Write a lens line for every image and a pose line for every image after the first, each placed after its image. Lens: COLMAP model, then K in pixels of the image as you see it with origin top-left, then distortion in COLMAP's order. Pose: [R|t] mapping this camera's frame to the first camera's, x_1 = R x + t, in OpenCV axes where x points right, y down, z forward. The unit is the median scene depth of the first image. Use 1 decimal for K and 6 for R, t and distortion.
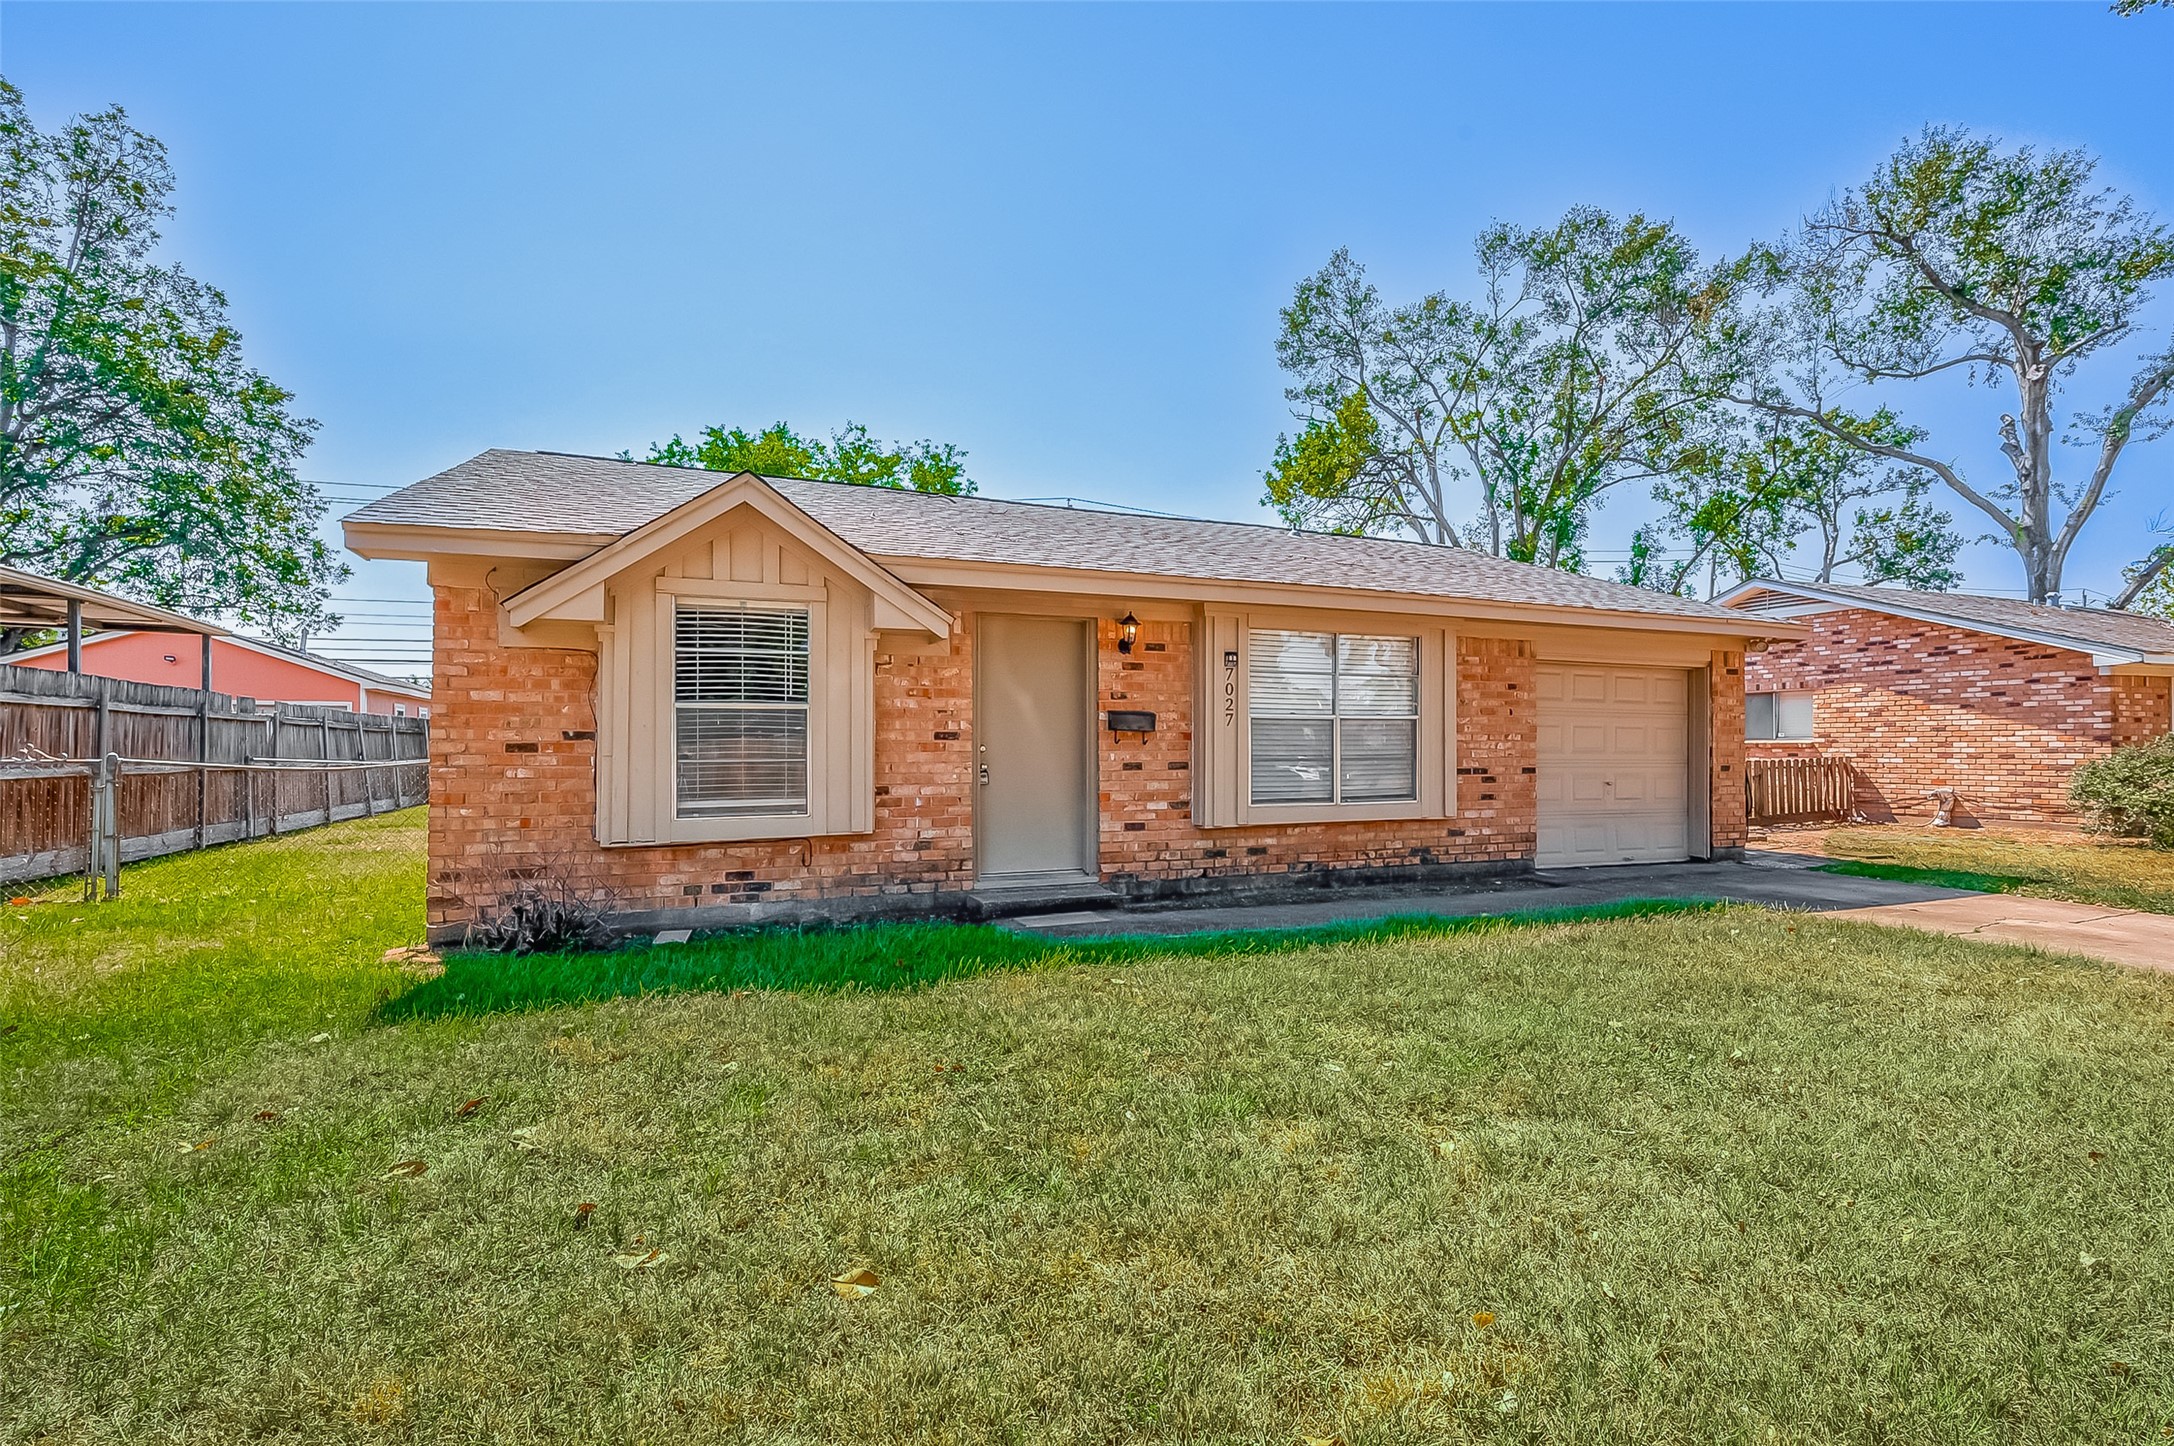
lens RADIAL K [[885.0, 0, 1077.0], [0, 885.0, 733.8], [0, 0, 1]] dist [0.001840, -0.001272]
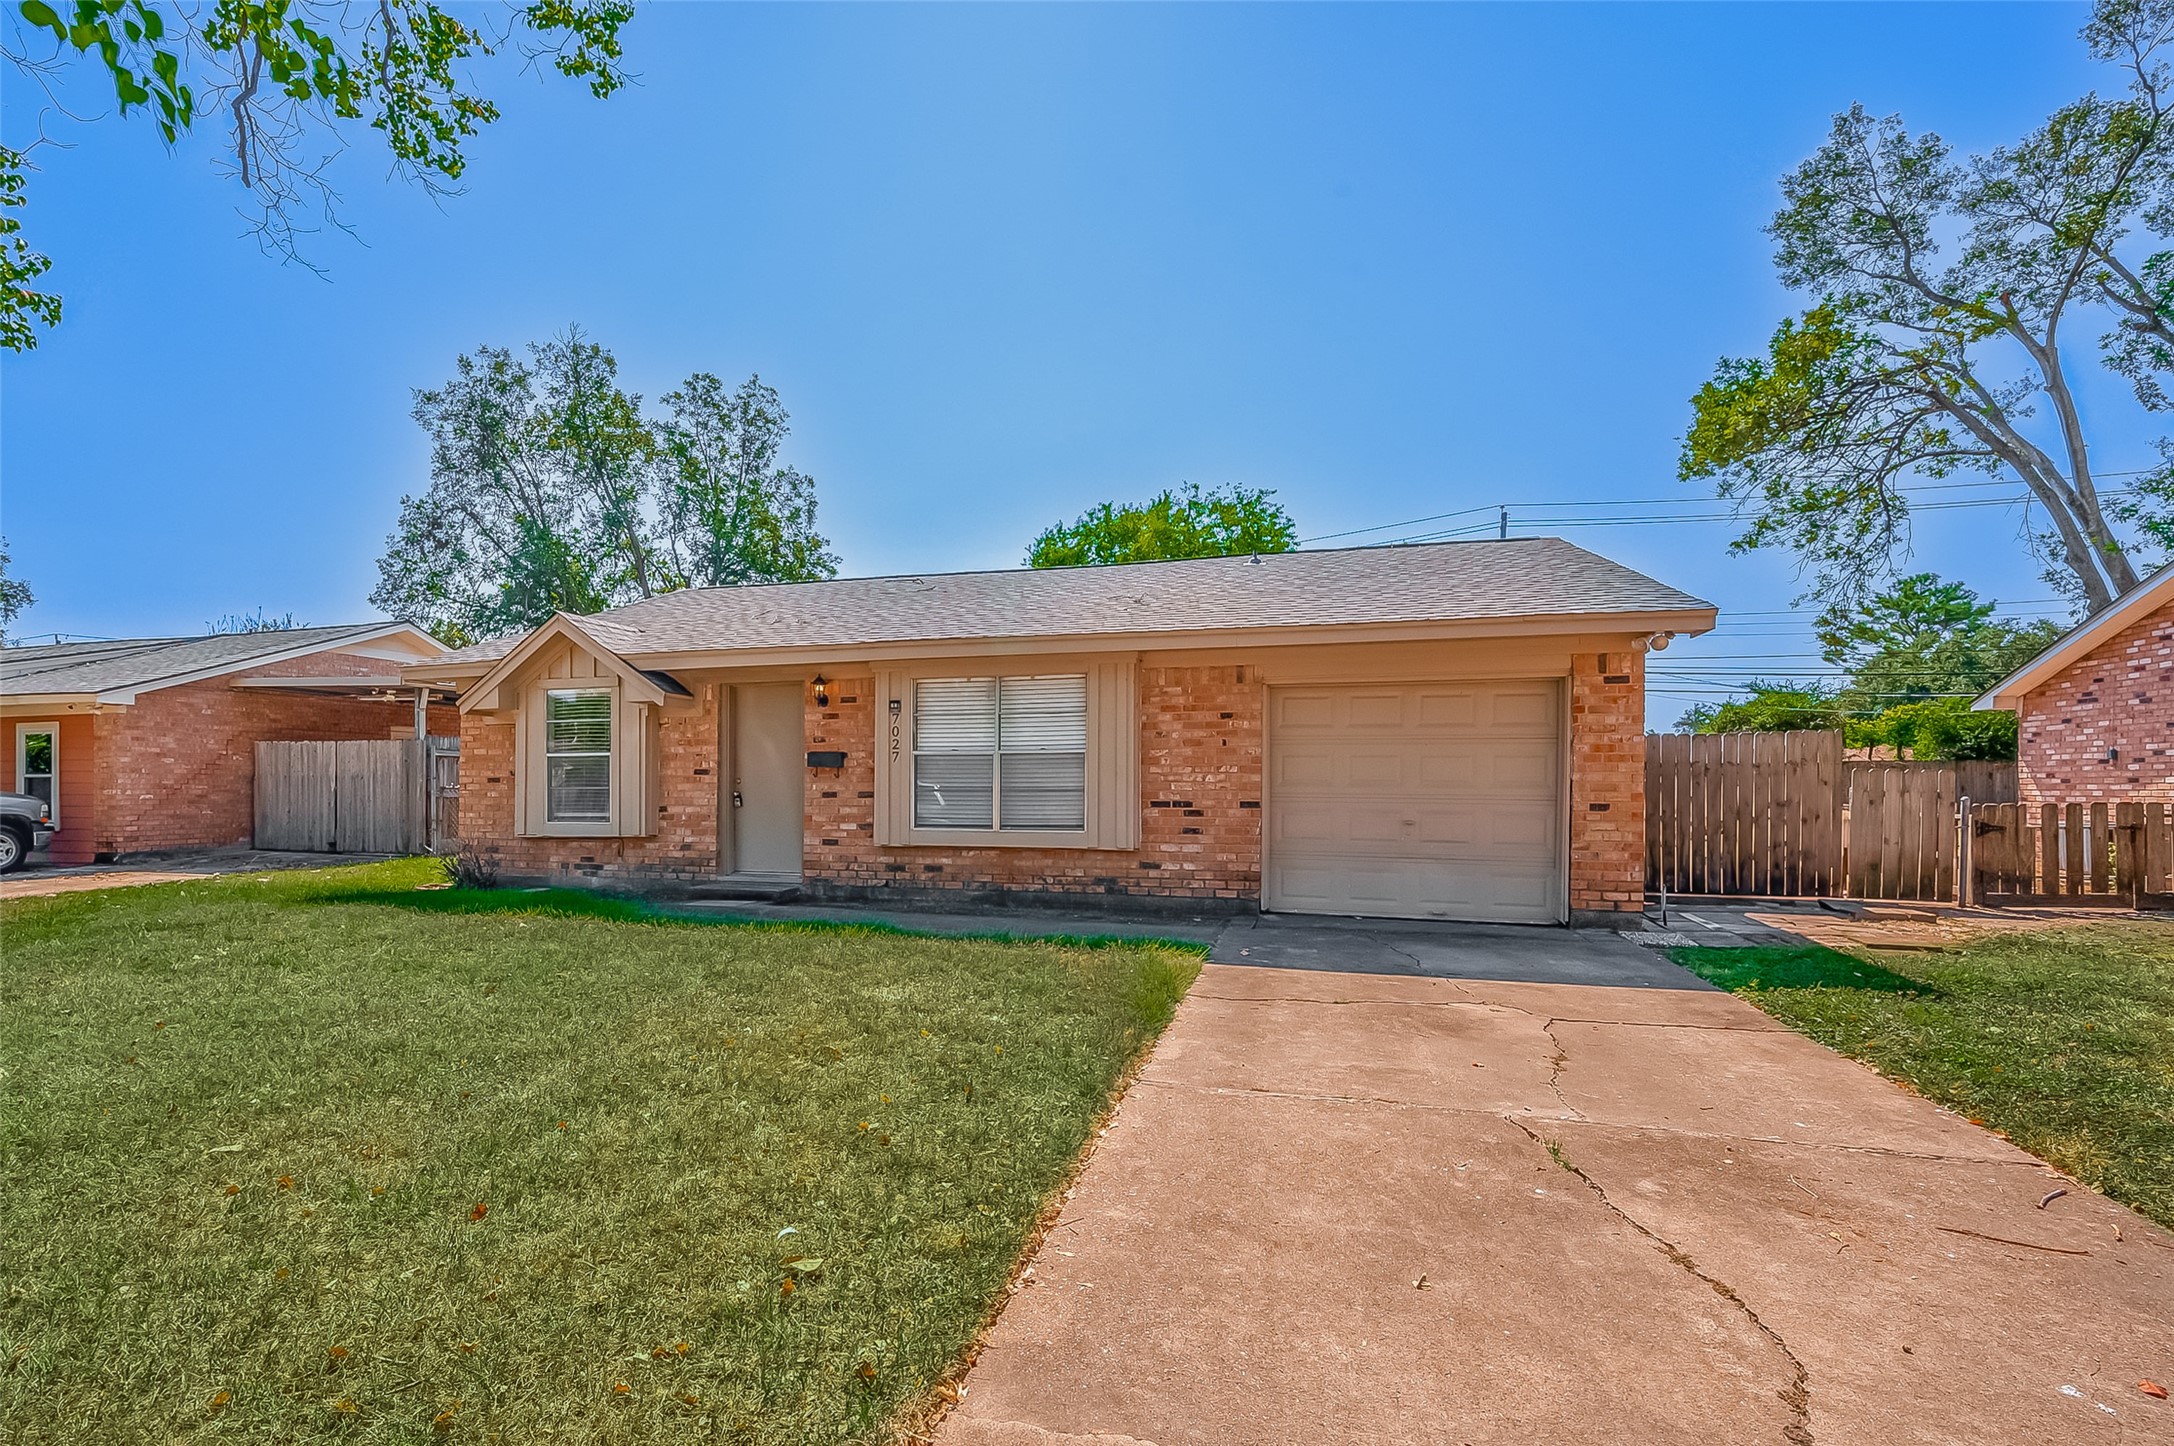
lens RADIAL K [[885.0, 0, 1088.4], [0, 885.0, 785.1], [0, 0, 1]] dist [0.001840, -0.001272]
pose [[0.820906, 0.000664, -0.571063, 1.075717], [0.006903, 0.999915, 0.011087, 0.011063], [0.571022, -0.013043, 0.820831, 0.163461]]
